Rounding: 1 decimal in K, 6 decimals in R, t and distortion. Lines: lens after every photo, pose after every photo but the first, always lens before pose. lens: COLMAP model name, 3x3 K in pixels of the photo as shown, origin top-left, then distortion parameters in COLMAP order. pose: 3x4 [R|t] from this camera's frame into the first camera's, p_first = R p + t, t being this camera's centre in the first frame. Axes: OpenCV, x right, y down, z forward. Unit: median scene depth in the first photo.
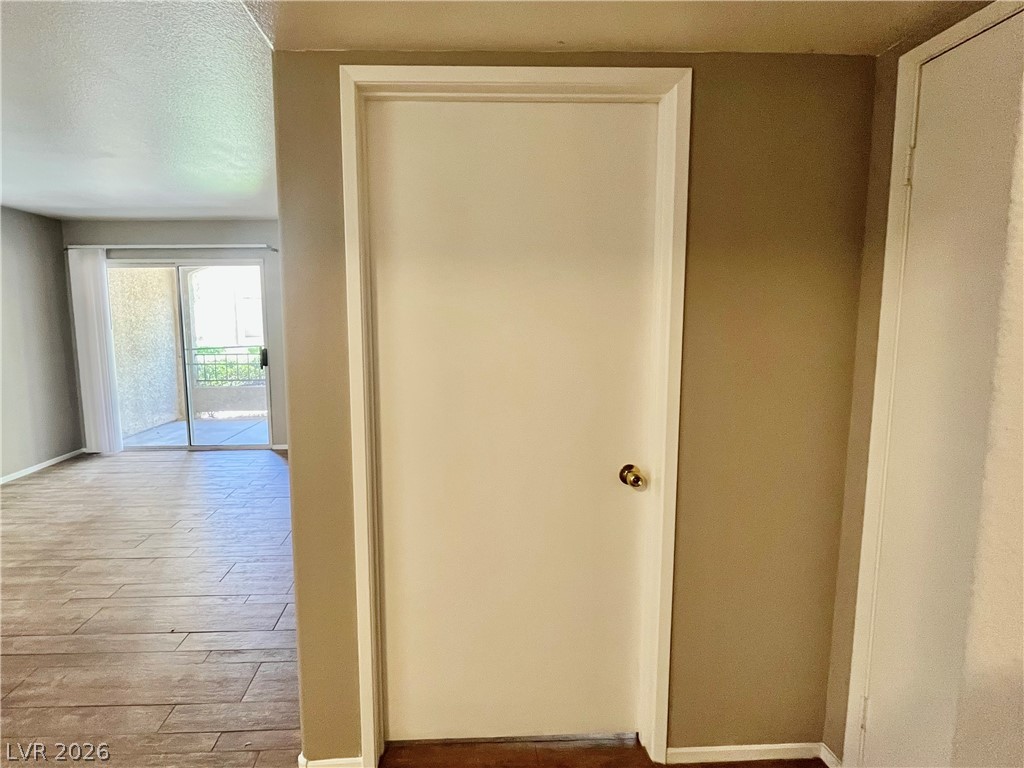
lens RADIAL K [[464.7, 0, 460.7], [0, 464.7, 363.0], [0, 0, 1]] dist [-0.004348, -0.000318]
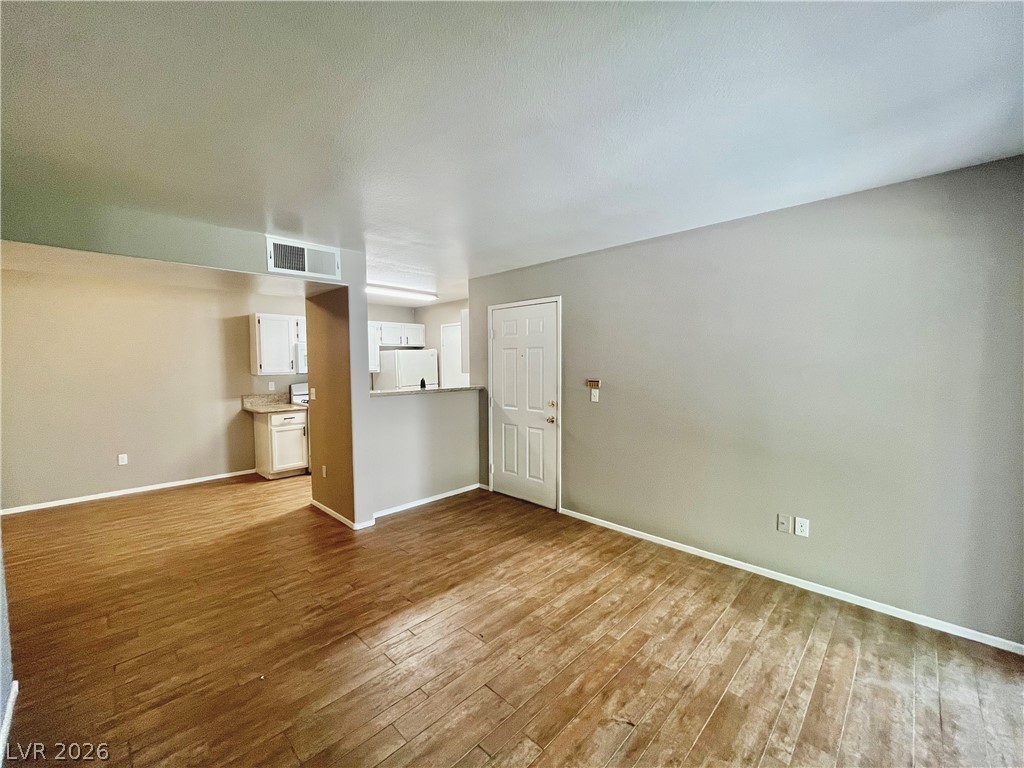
lens RADIAL K [[415.3, 0, 508.3], [0, 415.3, 388.2], [0, 0, 1]] dist [-0.002479, -0.000666]
pose [[-0.720528, 0.055426, -0.691207, -0.187794], [-0.054034, 0.989282, 0.135654, -0.093018], [0.691317, 0.135092, -0.709810, 0.873450]]
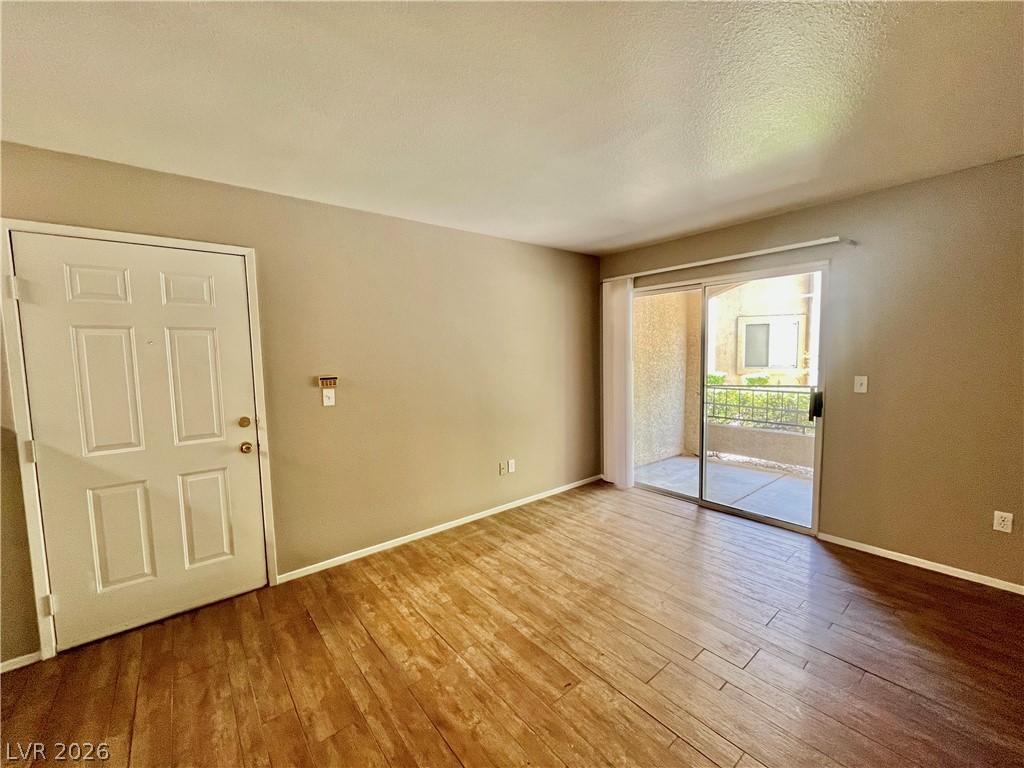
lens RADIAL K [[415.3, 0, 510.4], [0, 415.3, 388.5], [0, 0, 1]] dist [-0.002479, -0.000666]
pose [[0.610055, 0.065148, -0.789676, -0.225529], [-0.060735, 0.997527, 0.035376, -0.030834], [0.790028, 0.026380, 0.612503, 0.274248]]
